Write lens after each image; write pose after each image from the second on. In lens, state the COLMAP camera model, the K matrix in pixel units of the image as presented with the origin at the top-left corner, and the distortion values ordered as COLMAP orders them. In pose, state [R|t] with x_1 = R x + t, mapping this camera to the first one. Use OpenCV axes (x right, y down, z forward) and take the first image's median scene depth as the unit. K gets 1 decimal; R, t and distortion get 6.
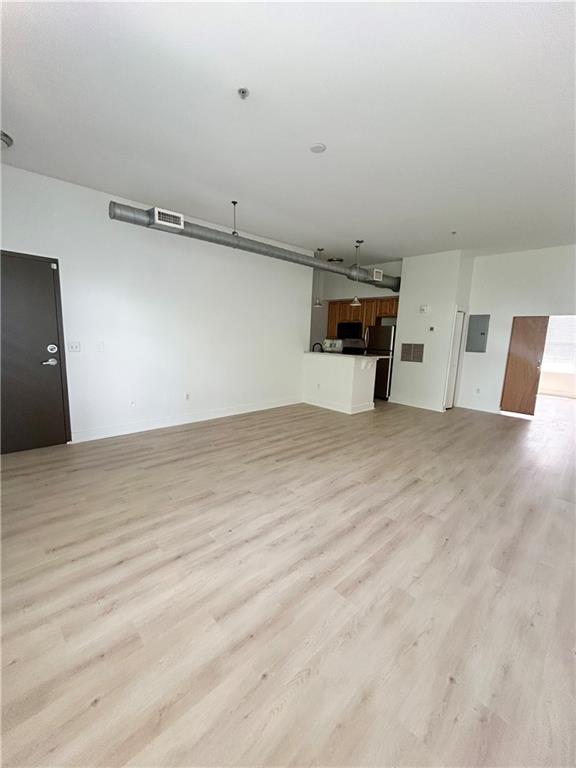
lens RADIAL K [[310.3, 0, 288.0], [0, 310.3, 384.0], [0, 0, 1]] dist [0.000272, 0.000383]
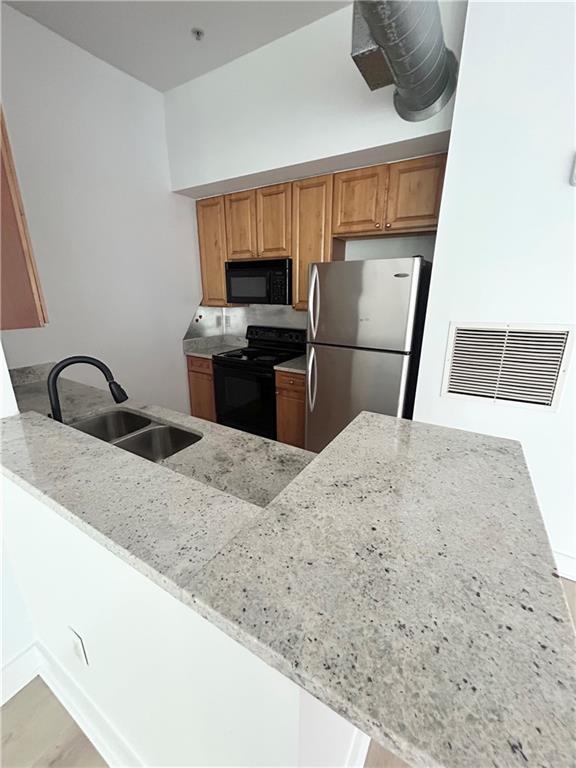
lens RADIAL K [[310.3, 0, 288.0], [0, 310.3, 384.0], [0, 0, 1]] dist [0.000272, 0.000383]
pose [[0.968013, -0.110450, 0.225281, 0.171724], [0.076288, 0.984950, 0.155093, -0.136128], [-0.239021, -0.132946, 0.961870, 0.787671]]
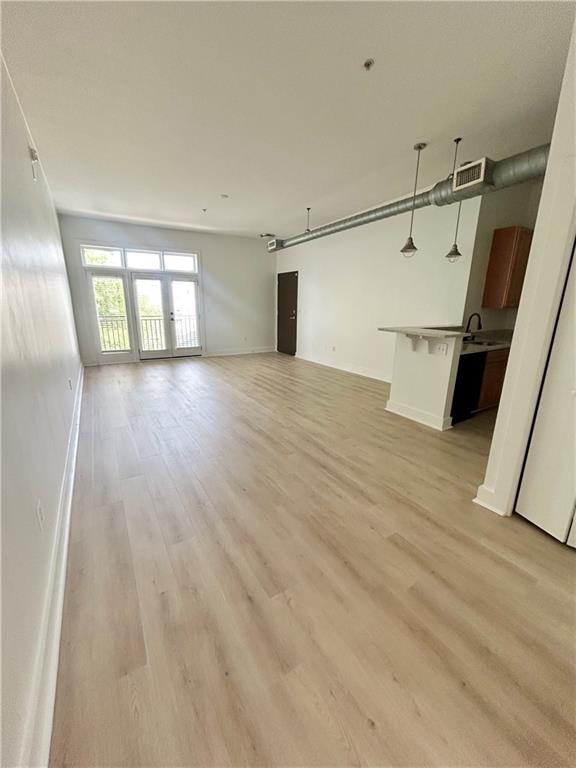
lens RADIAL K [[310.3, 0, 288.0], [0, 310.3, 384.0], [0, 0, 1]] dist [0.000272, 0.000383]
pose [[-0.218943, 0.210846, -0.952685, 0.802150], [-0.166566, 0.953966, 0.249409, -0.088305], [0.961416, 0.213292, -0.173744, 0.766039]]
